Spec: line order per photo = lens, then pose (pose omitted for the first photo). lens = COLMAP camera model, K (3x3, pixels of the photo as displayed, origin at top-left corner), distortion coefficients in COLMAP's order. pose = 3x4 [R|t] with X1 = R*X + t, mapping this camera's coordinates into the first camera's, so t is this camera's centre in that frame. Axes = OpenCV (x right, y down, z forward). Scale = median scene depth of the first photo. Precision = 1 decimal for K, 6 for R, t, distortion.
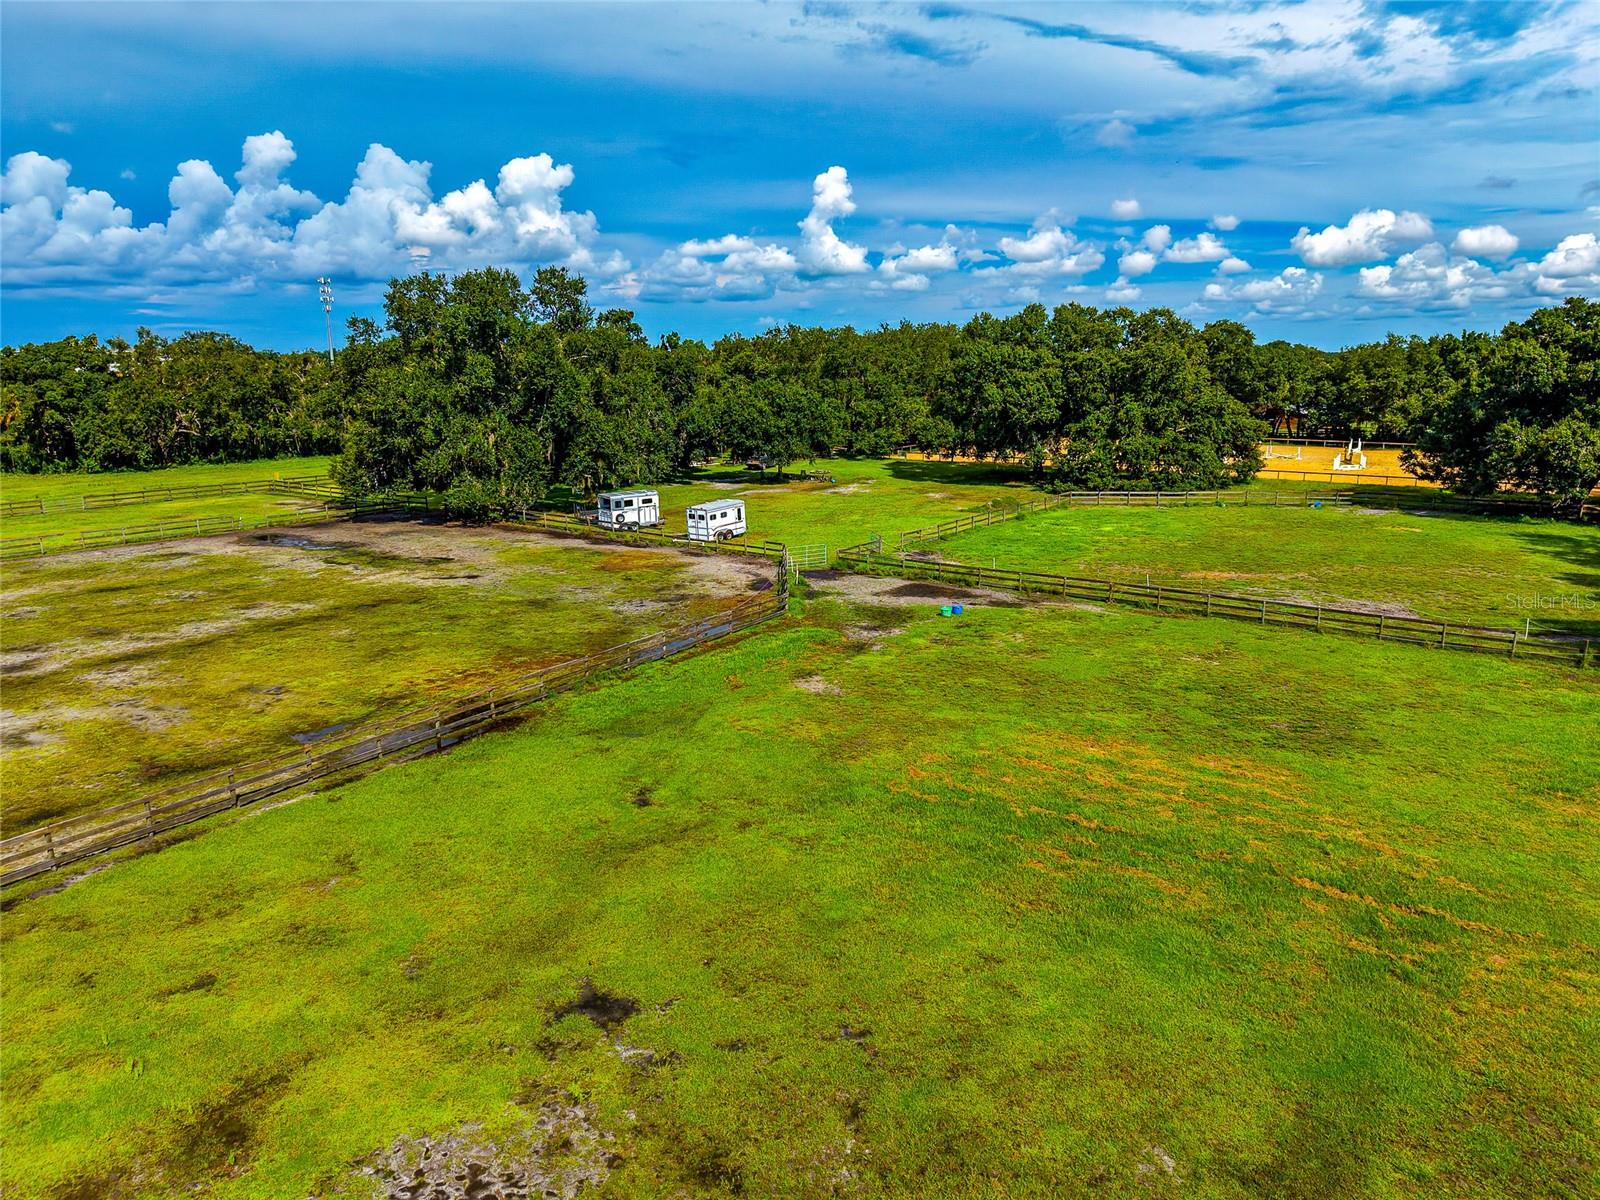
lens RADIAL K [[1080.9, 0, 801.4], [0, 1080.9, 600.4], [0, 0, 1]] dist [0.031821, -0.030815]
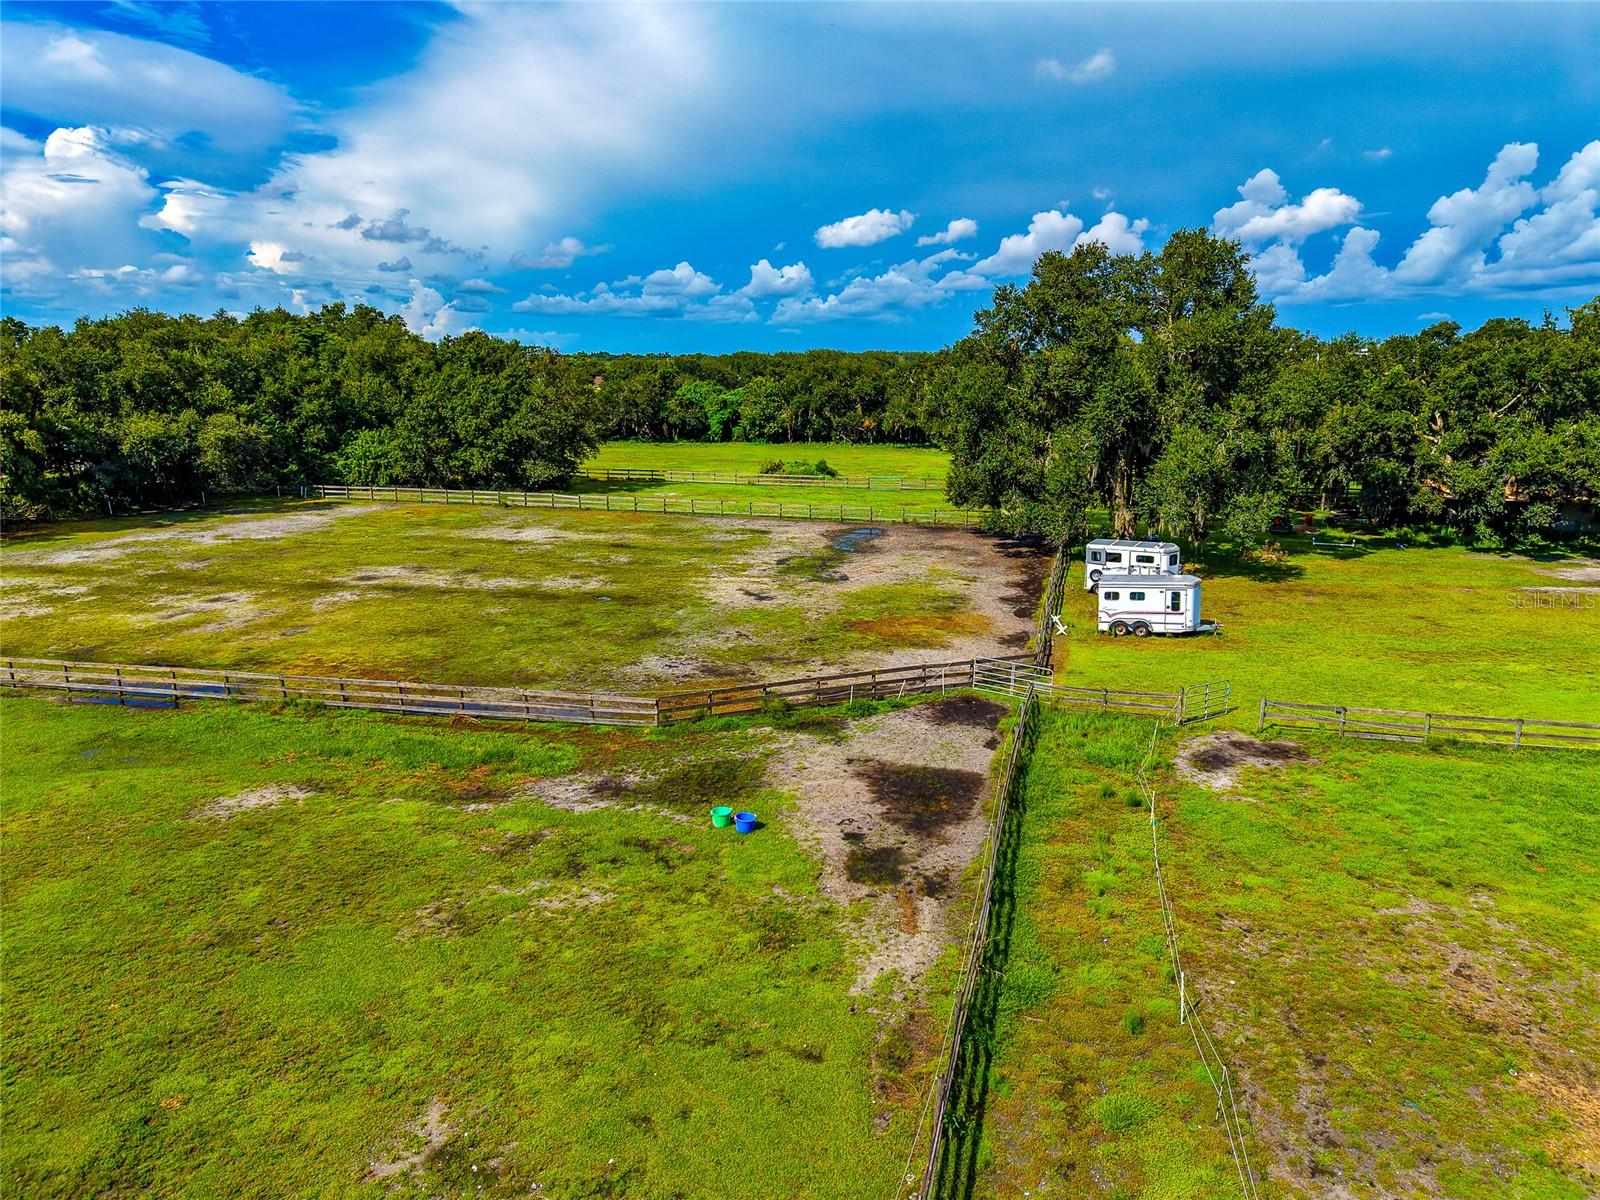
lens RADIAL K [[1071.8, 0, 803.6], [0, 1071.8, 610.7], [0, 0, 1]] dist [0.041914, -0.054986]
pose [[0.373669, 0.212736, -0.902837, 0.817346], [-0.203111, 0.968488, 0.144141, -0.232756], [0.905051, 0.129515, 0.405103, 1.062562]]
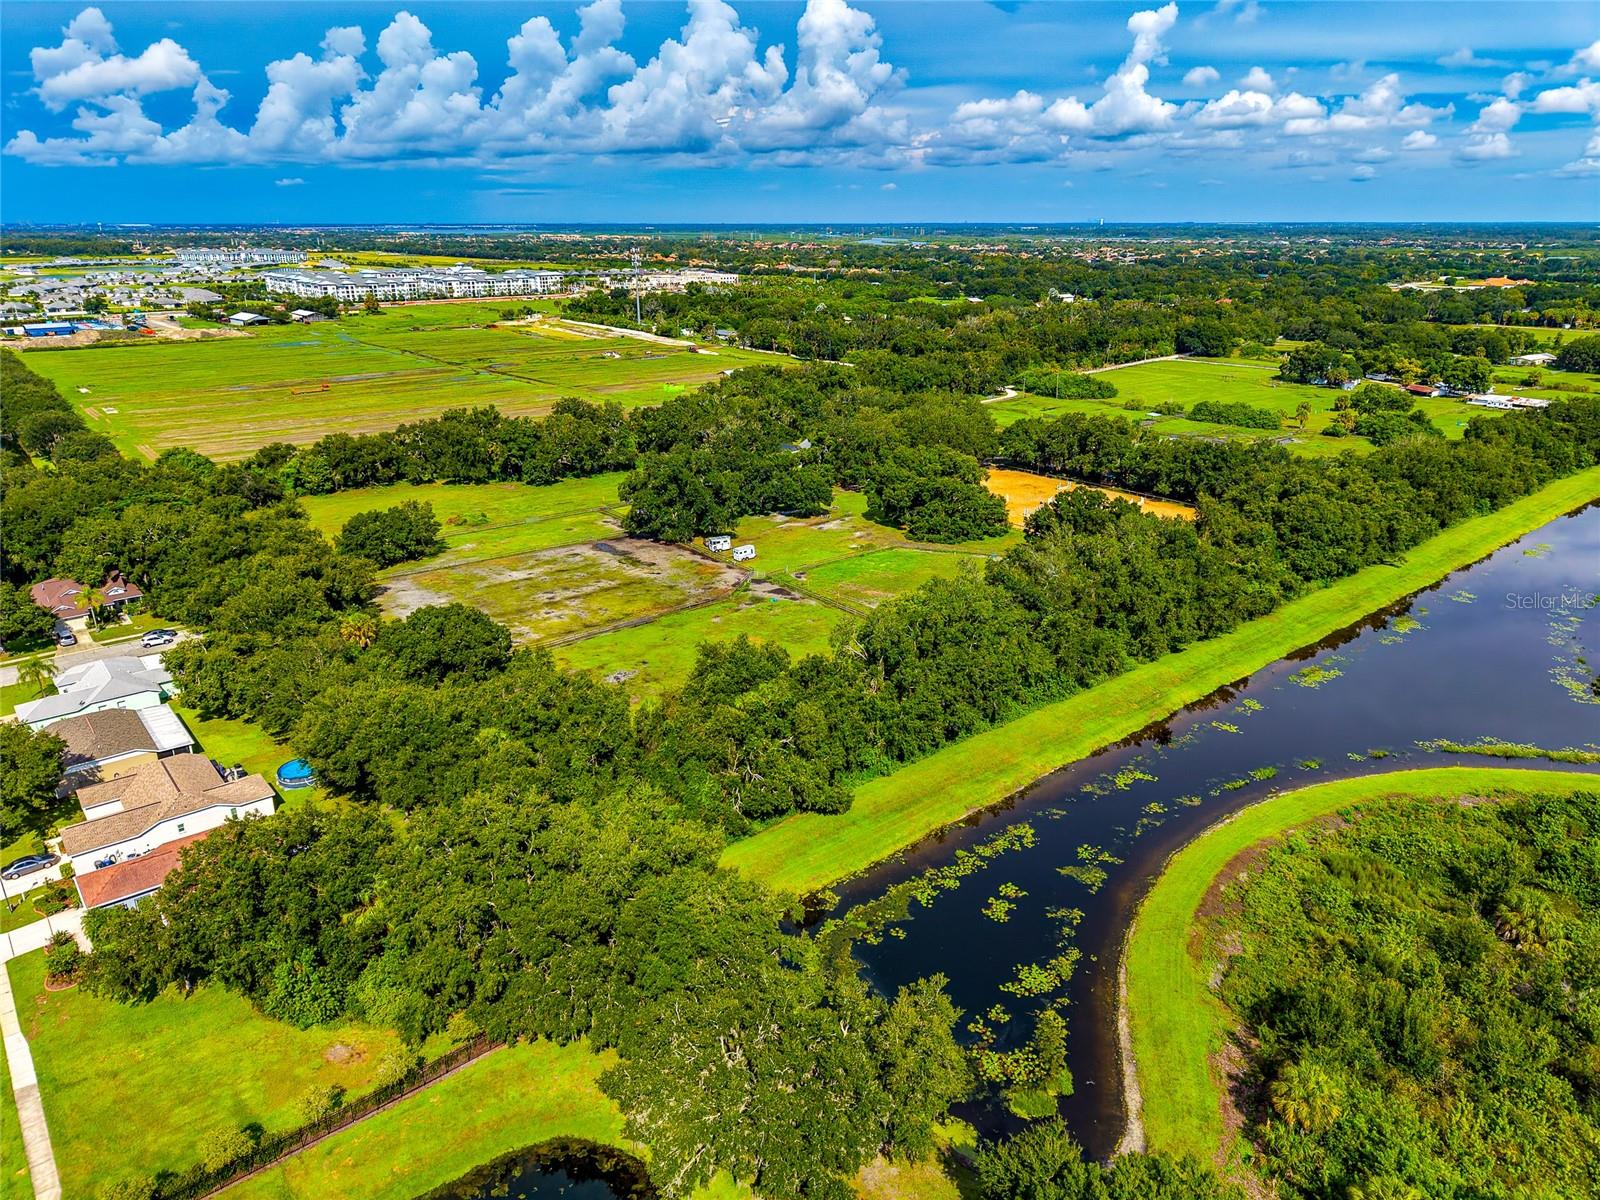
lens RADIAL K [[1080.9, 0, 815.8], [0, 1080.9, 599.2], [0, 0, 1]] dist [0.054489, -0.074945]
pose [[0.968268, 0.086701, -0.234394, 1.526389], [-0.059410, 0.990861, 0.121095, -0.600012], [0.242751, -0.103327, 0.964570, -3.372108]]
